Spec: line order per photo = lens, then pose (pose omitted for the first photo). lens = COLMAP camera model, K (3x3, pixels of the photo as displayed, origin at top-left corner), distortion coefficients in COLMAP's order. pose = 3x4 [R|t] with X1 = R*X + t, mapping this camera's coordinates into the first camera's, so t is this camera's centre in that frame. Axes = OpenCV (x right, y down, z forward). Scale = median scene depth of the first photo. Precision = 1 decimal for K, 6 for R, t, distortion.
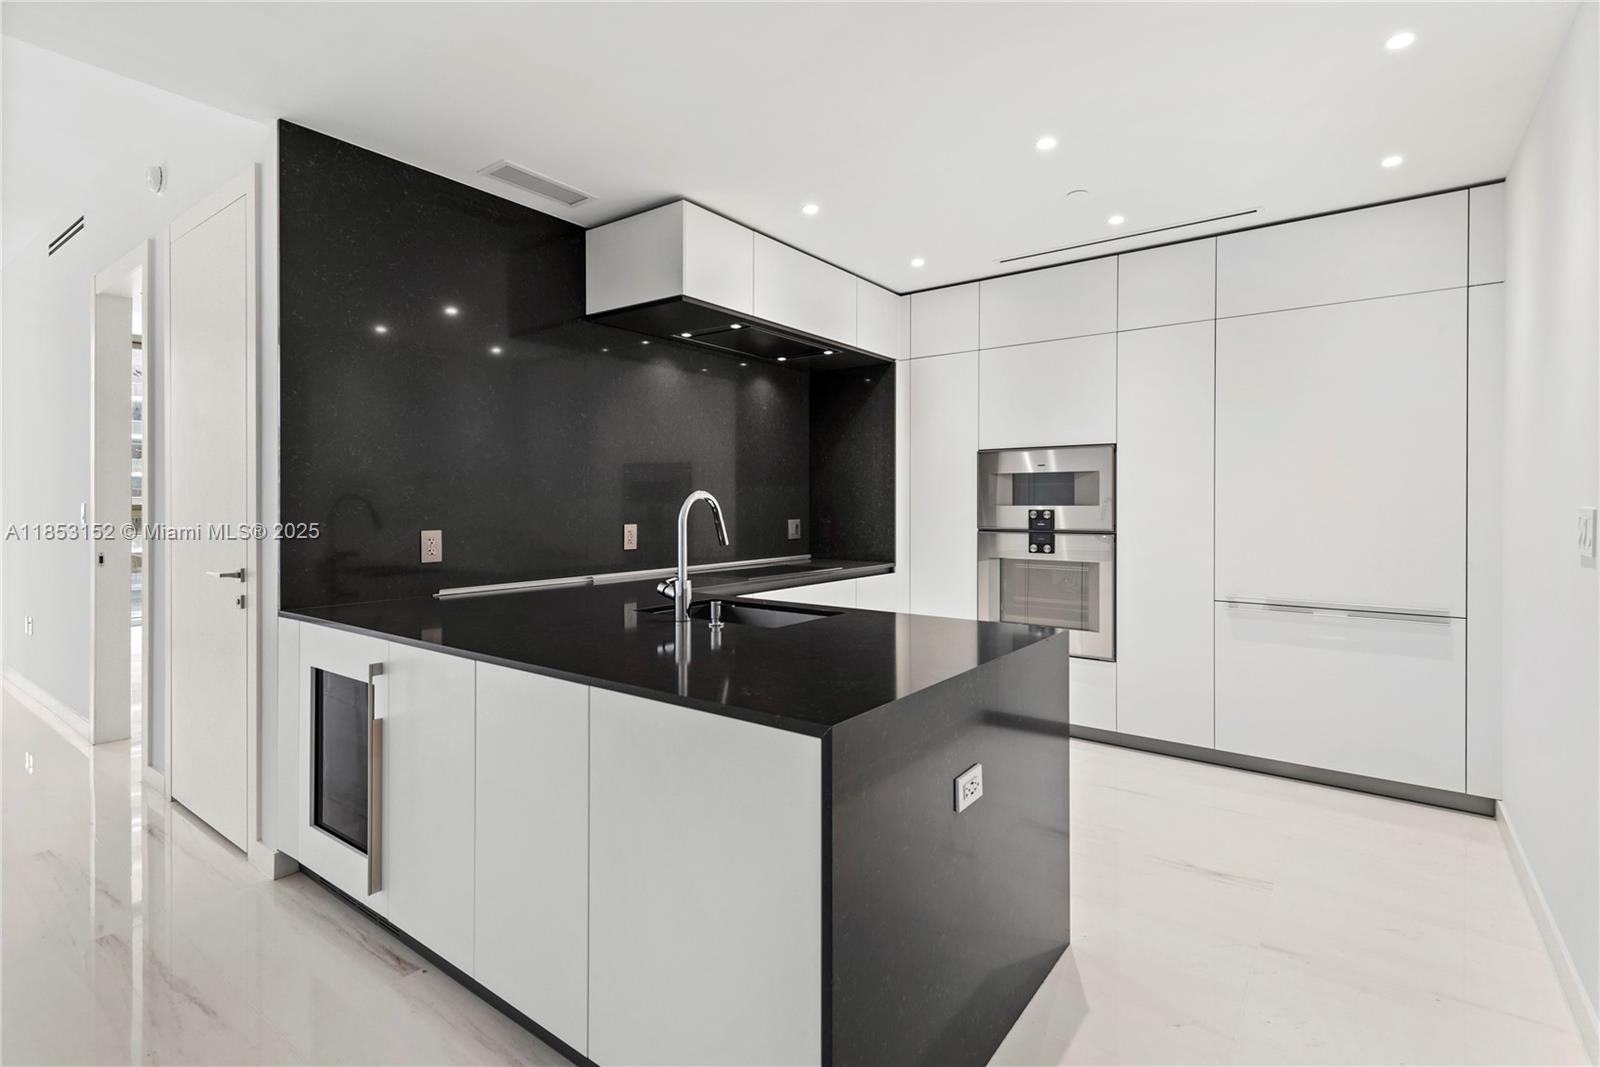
lens RADIAL K [[752.8, 0, 811.6], [0, 752.8, 529.4], [0, 0, 1]] dist [-0.004002, 0.000582]
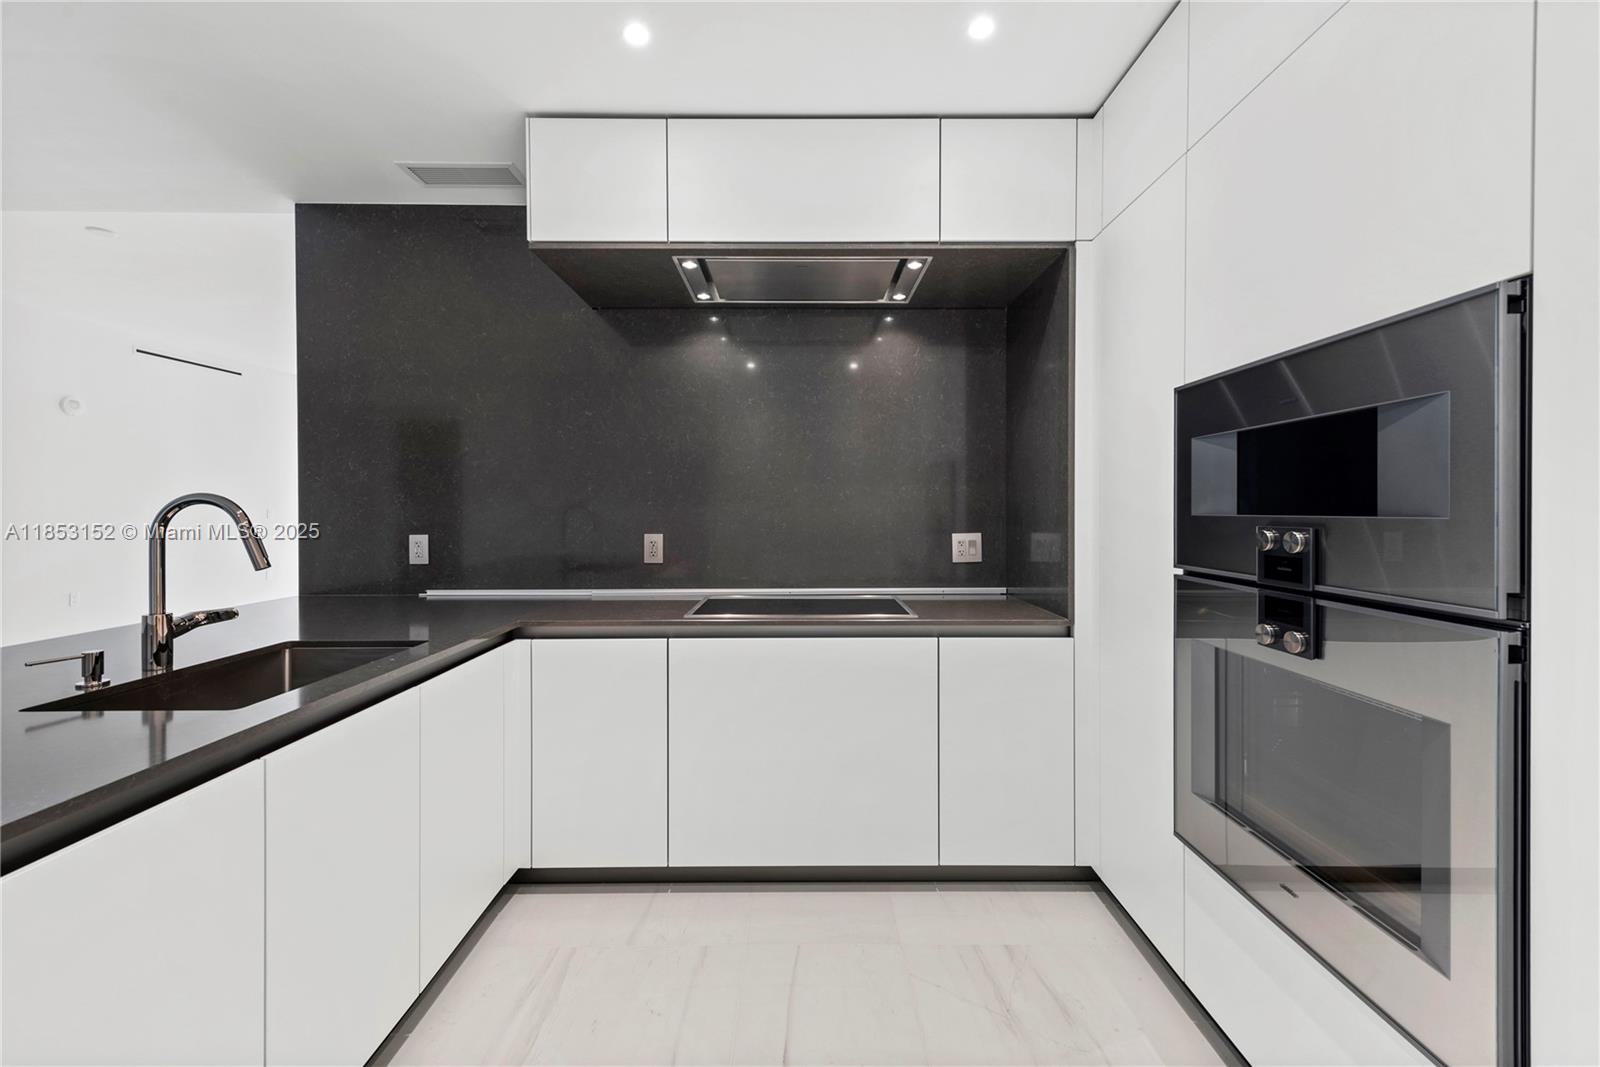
lens RADIAL K [[646.5, 0, 799.8], [0, 646.5, 519.2], [0, 0, 1]] dist [0.011747, -0.000712]
pose [[0.594525, 0.011868, -0.803990, 0.435468], [-0.026658, 0.999632, -0.004957, -0.023503], [0.803635, 0.024380, 0.594623, 0.672988]]
